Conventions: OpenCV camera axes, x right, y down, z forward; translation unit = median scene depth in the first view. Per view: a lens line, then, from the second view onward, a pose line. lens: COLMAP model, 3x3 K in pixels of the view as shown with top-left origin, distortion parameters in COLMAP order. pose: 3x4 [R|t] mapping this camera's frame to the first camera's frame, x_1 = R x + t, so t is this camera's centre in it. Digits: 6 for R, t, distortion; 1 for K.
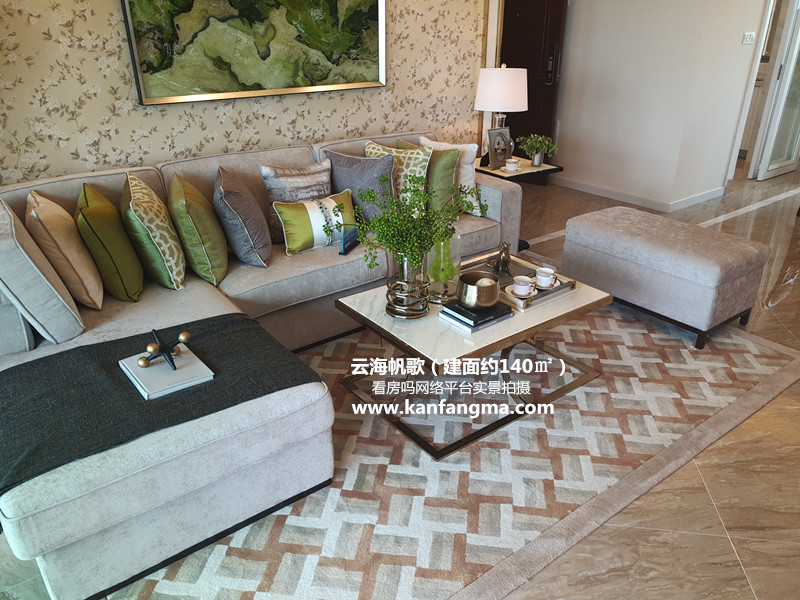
lens RADIAL K [[608.1, 0, 400.0], [0, 608.1, 300.0], [0, 0, 1]] dist [0.011958, -0.011465]
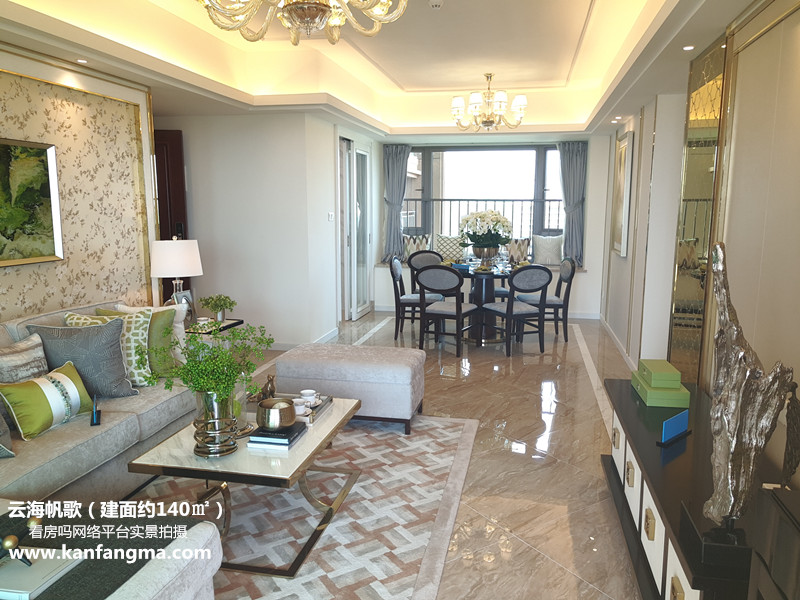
lens RADIAL K [[608.1, 0, 400.0], [0, 608.1, 300.0], [0, 0, 1]] dist [0.011958, -0.011465]
pose [[0.756281, -0.094427, 0.647397, -0.321199], [0.272402, 0.945128, -0.180364, 0.038636], [-0.594842, 0.312758, 0.740504, -0.023108]]
